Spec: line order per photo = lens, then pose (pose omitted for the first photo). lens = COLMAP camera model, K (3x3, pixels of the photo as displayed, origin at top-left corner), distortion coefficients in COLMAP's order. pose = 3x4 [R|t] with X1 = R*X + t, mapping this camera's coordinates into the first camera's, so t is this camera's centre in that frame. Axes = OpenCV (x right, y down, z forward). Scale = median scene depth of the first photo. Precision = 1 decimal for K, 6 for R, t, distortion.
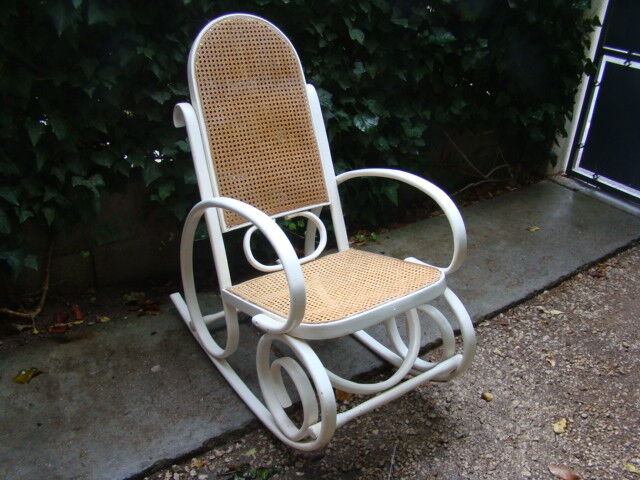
lens RADIAL K [[602.9, 0, 325.2], [0, 602.9, 239.6], [0, 0, 1]] dist [-0.126079, 0.000000]
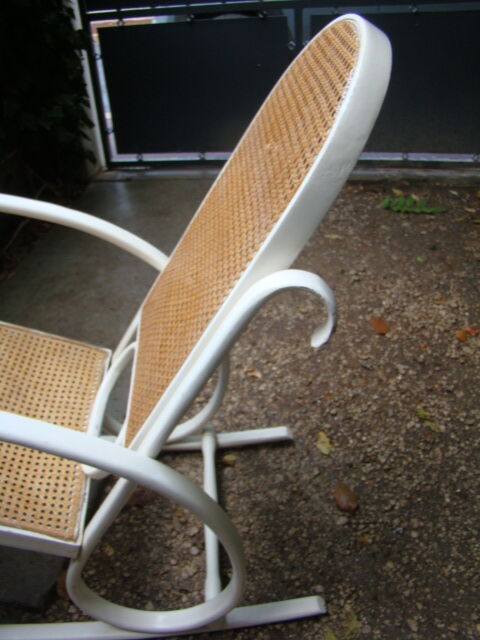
lens RADIAL K [[602.9, 0, 239.8], [0, 602.9, 317.4], [0, 0, 1]] dist [-0.126079, 0.000000]
pose [[0.706755, -0.478212, 0.521355, -0.026397], [0.427690, 0.875838, 0.223581, -0.058619], [-0.563542, 0.064961, 0.823530, 0.349690]]
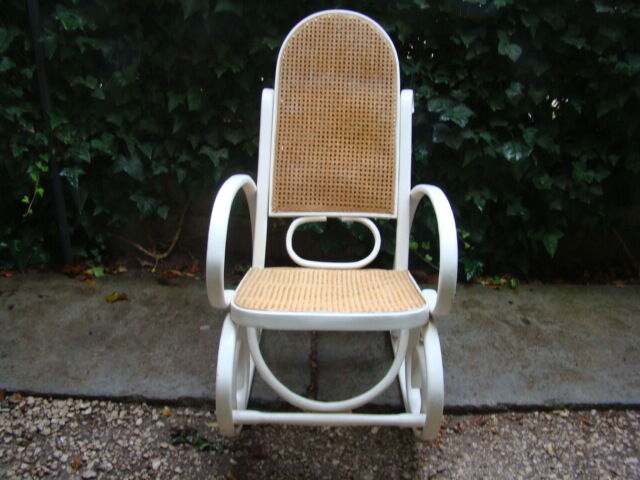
lens RADIAL K [[602.9, 0, 320.2], [0, 602.9, 240.2], [0, 0, 1]] dist [-0.126079, 0.000000]
pose [[0.808950, 0.232102, -0.540119, 0.433572], [-0.263529, 0.964449, 0.019752, -0.013343], [0.525502, 0.126359, 0.841357, 0.170131]]
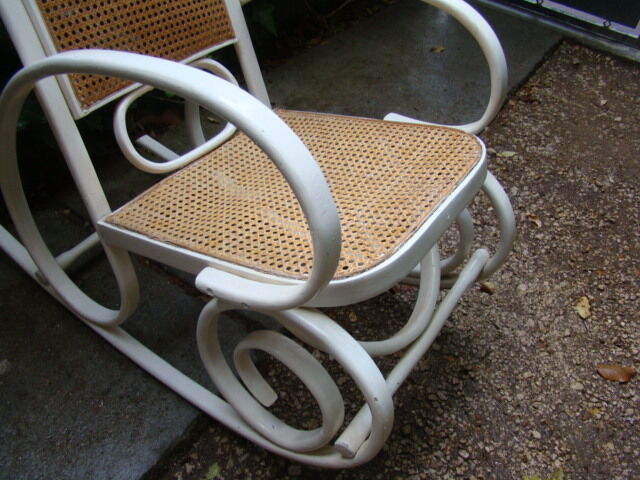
lens RADIAL K [[602.9, 0, 321.1], [0, 602.9, 241.7], [0, 0, 1]] dist [-0.126079, 0.000000]
pose [[0.935378, -0.200500, 0.291320, -0.129851], [0.113740, 0.950546, 0.289009, -0.031023], [-0.334859, -0.237198, 0.911925, 0.392879]]
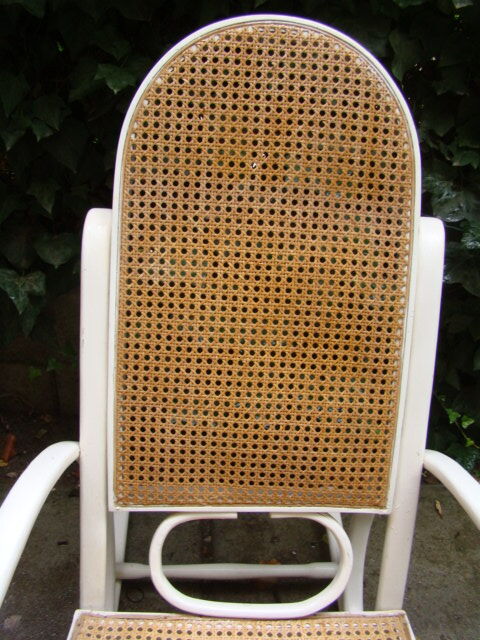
lens RADIAL K [[602.9, 0, 234.1], [0, 602.9, 322.1], [0, 0, 1]] dist [-0.126079, 0.000000]
pose [[0.826910, 0.329202, -0.455901, 0.065015], [-0.274112, 0.943859, 0.184371, -0.238311], [0.491001, -0.027490, 0.870725, 0.606080]]
